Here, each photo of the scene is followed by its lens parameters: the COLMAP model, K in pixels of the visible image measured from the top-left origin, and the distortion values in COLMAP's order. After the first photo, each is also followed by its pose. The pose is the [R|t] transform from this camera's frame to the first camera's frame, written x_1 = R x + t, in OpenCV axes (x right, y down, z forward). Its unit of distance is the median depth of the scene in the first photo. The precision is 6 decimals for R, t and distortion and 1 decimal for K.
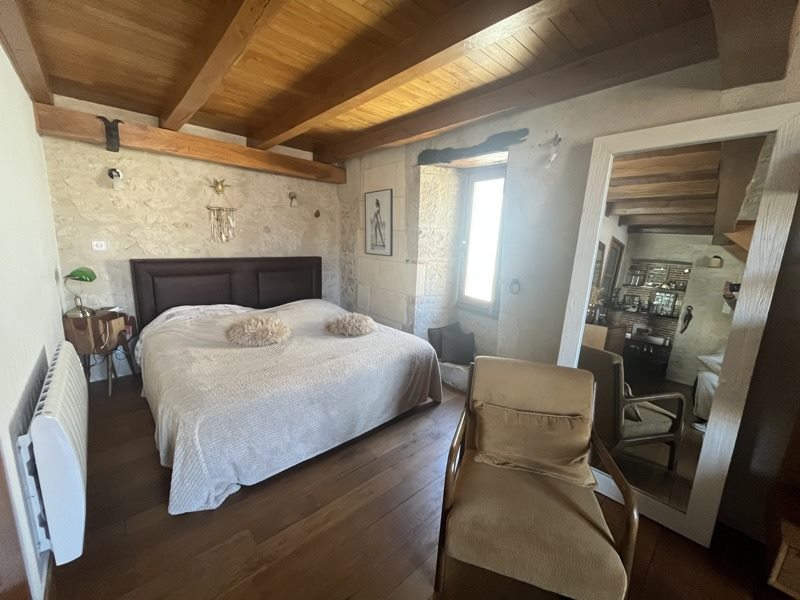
lens RADIAL K [[323.5, 0, 400.0], [0, 323.5, 300.0], [0, 0, 1]] dist [-0.002487, -0.000329]
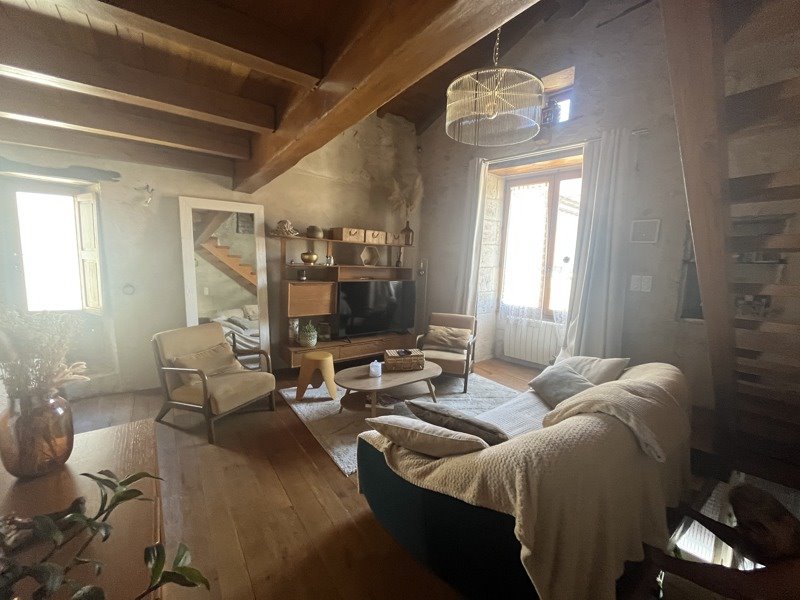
lens RADIAL K [[323.5, 0, 400.0], [0, 323.5, 300.0], [0, 0, 1]] dist [-0.002487, -0.000329]
pose [[0.120536, -0.166430, 0.978658, -0.593845], [0.164626, 0.975547, 0.145625, -0.006373], [-0.978963, 0.143560, 0.144987, -0.191044]]
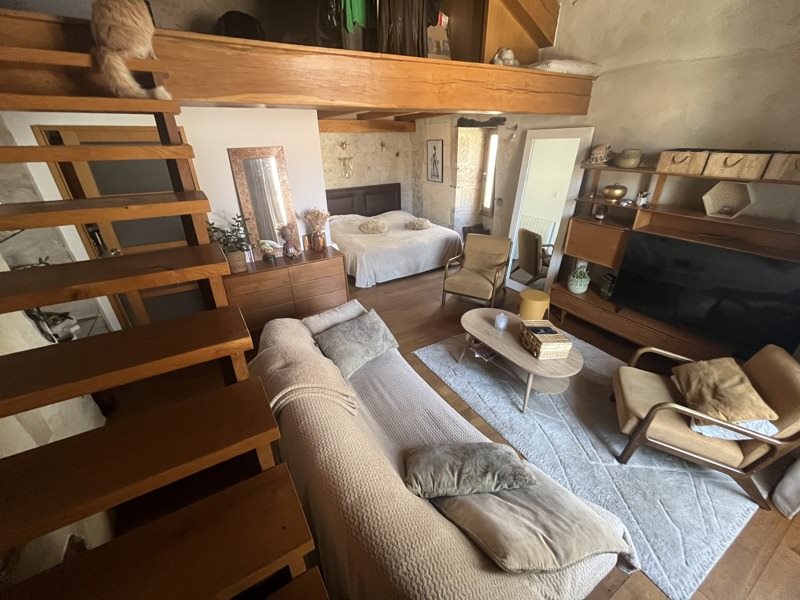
lens RADIAL K [[323.5, 0, 400.0], [0, 323.5, 300.0], [0, 0, 1]] dist [-0.002487, -0.000329]
pose [[0.975520, 0.040597, -0.216133, 0.155656], [0.018184, 0.964557, 0.263249, 0.003776], [0.219160, -0.260735, 0.940206, -0.823701]]
